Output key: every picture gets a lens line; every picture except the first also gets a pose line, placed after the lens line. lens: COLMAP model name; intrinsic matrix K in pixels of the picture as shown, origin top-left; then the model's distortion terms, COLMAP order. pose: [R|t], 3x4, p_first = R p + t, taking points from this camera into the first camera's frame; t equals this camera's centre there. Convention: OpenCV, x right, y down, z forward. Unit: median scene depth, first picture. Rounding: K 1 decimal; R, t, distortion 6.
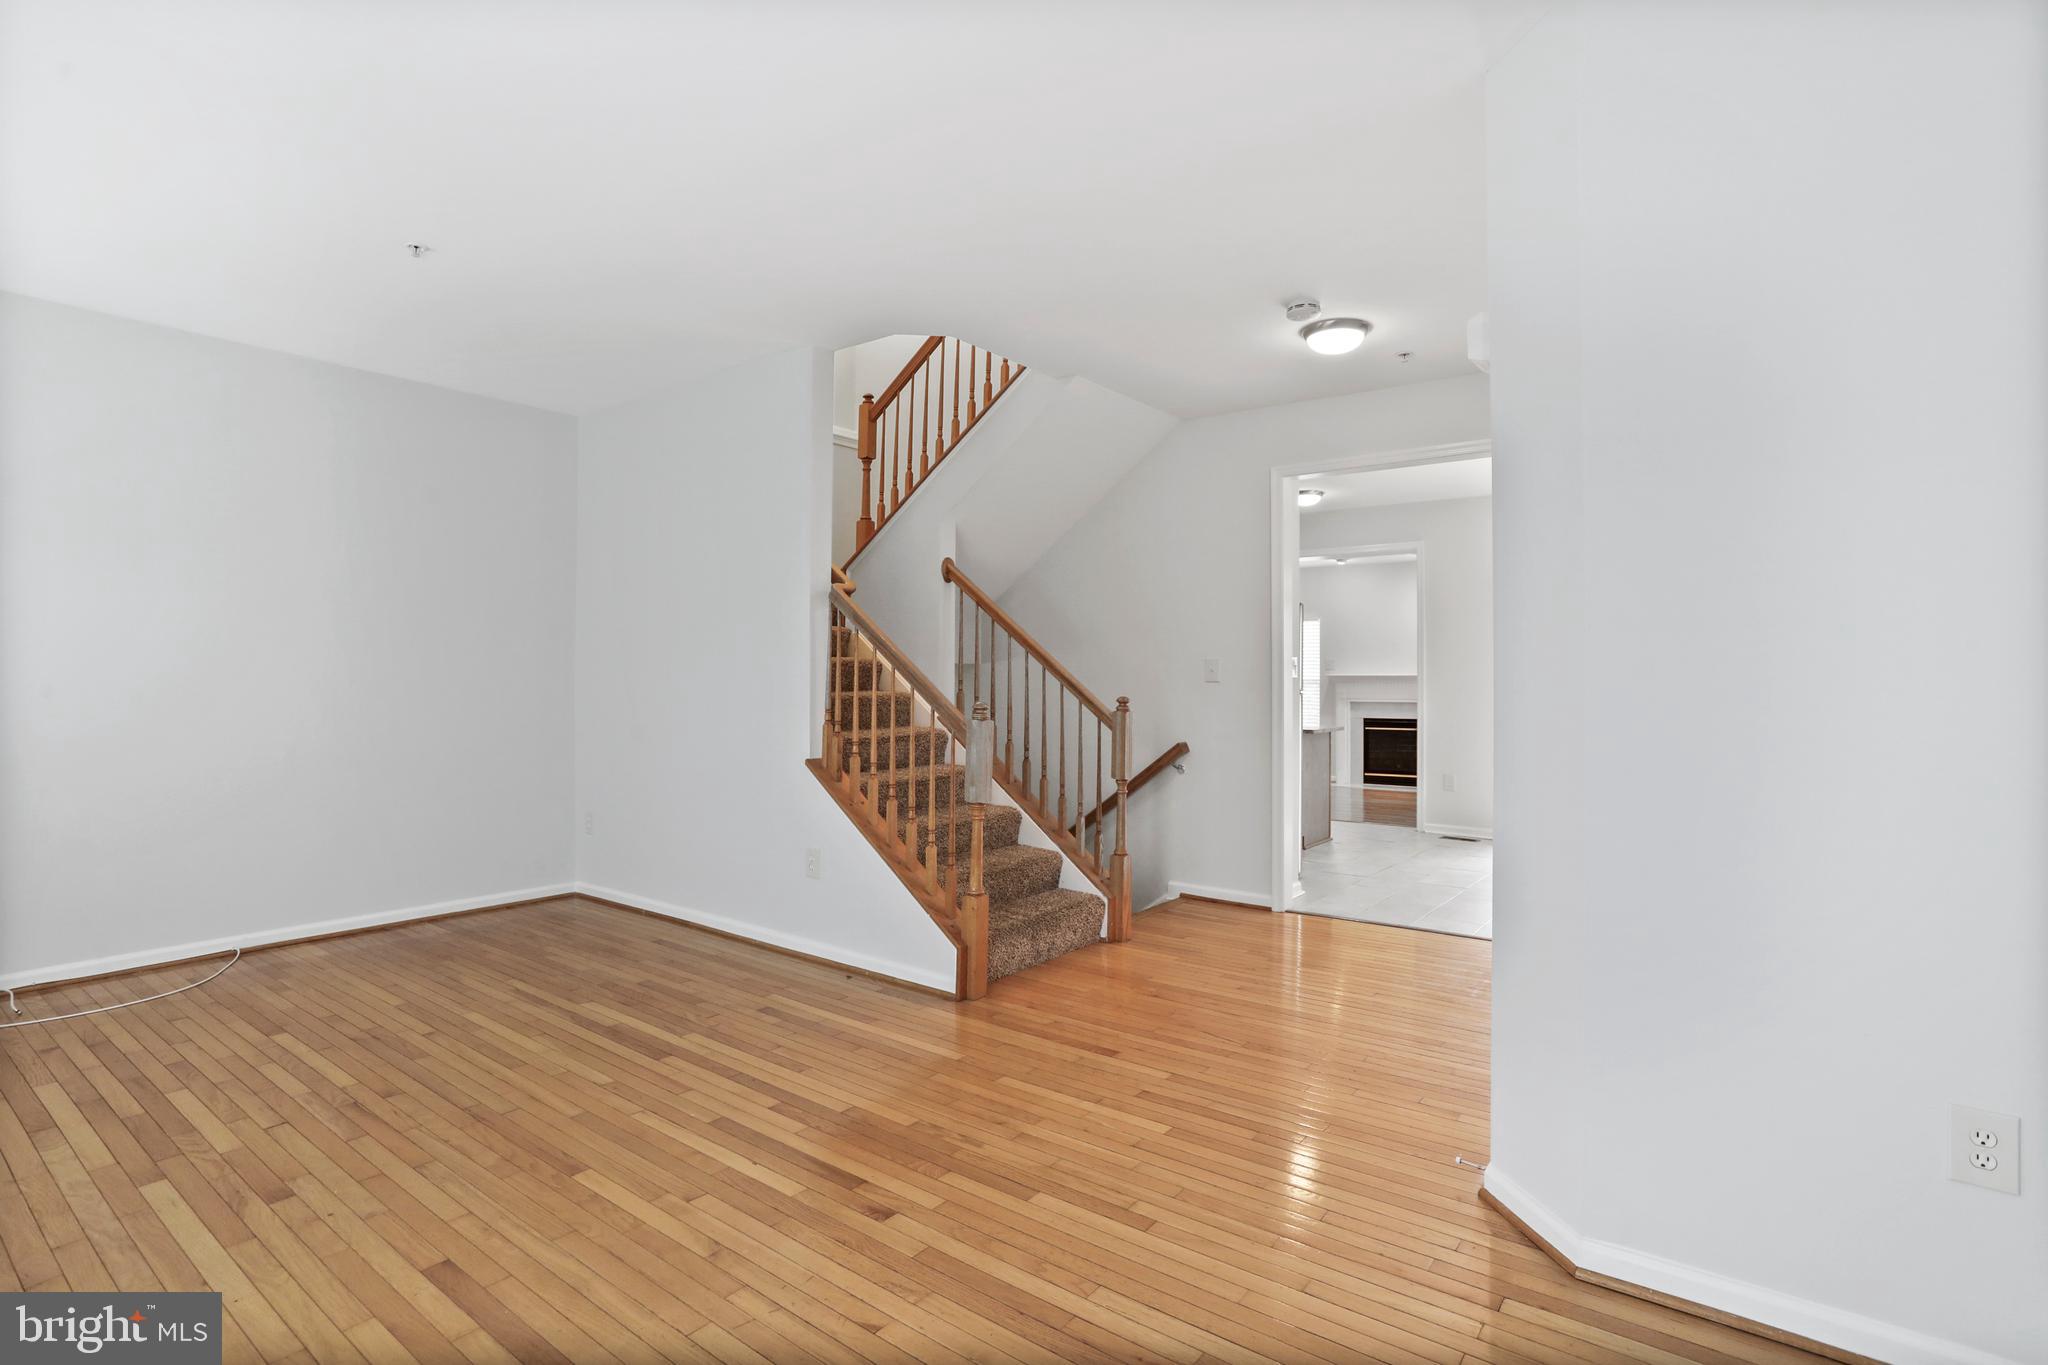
lens RADIAL K [[1009.7, 0, 1012.3], [0, 1009.7, 678.2], [0, 0, 1]] dist [-0.048976, 0.026915]
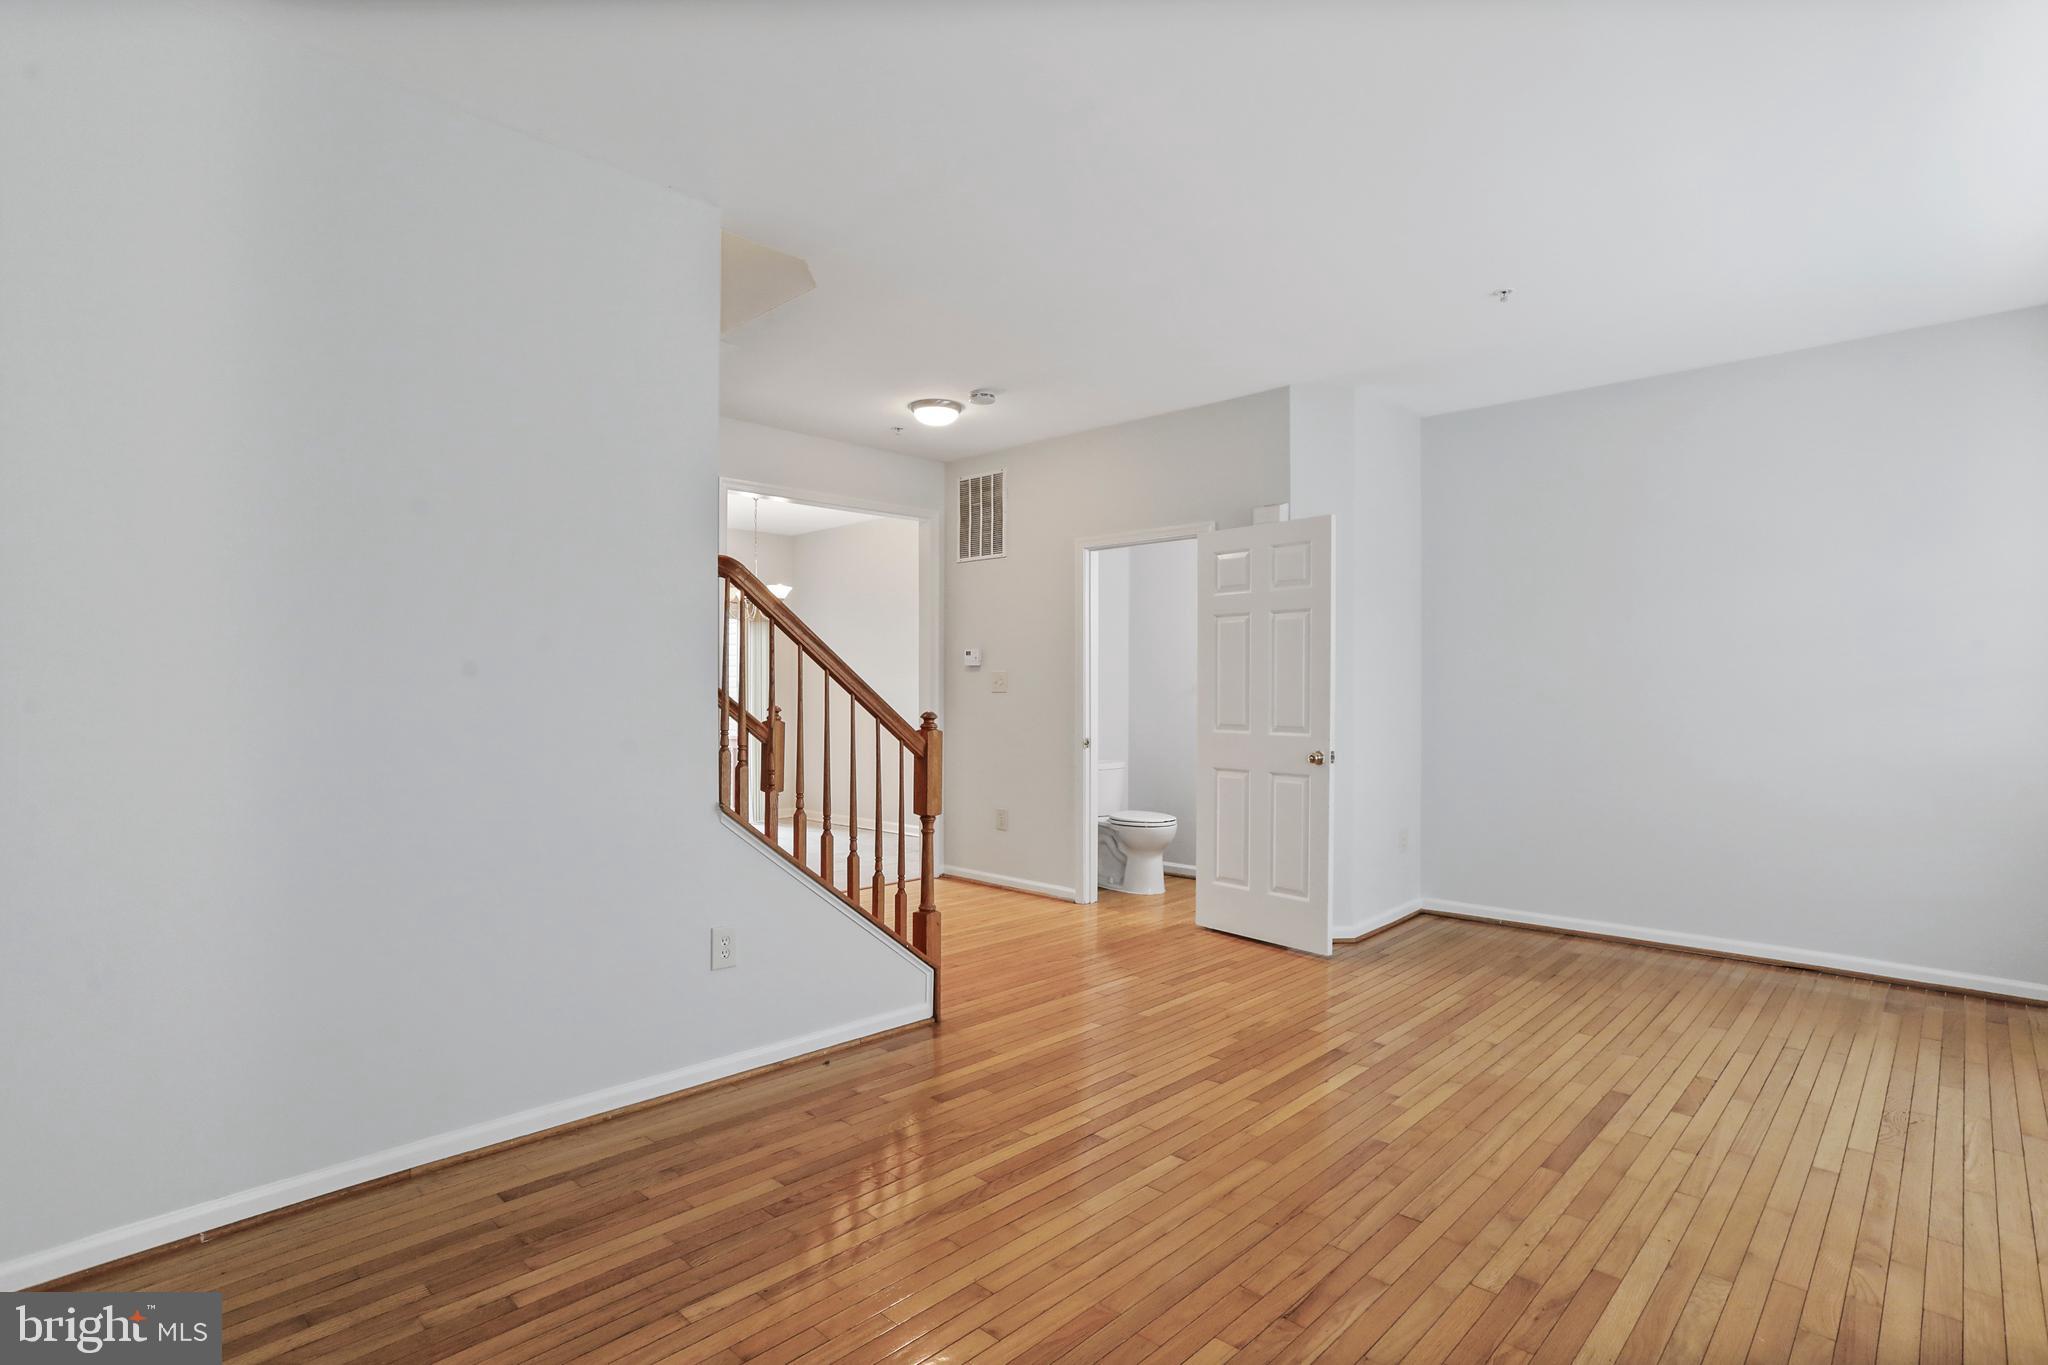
lens RADIAL K [[1009.7, 0, 1012.3], [0, 1009.7, 678.2], [0, 0, 1]] dist [-0.048976, 0.026915]
pose [[0.100542, 0.011756, 0.994863, -1.425681], [-0.006312, 0.999918, -0.011178, -0.002073], [-0.994913, -0.005156, 0.100608, 1.167292]]
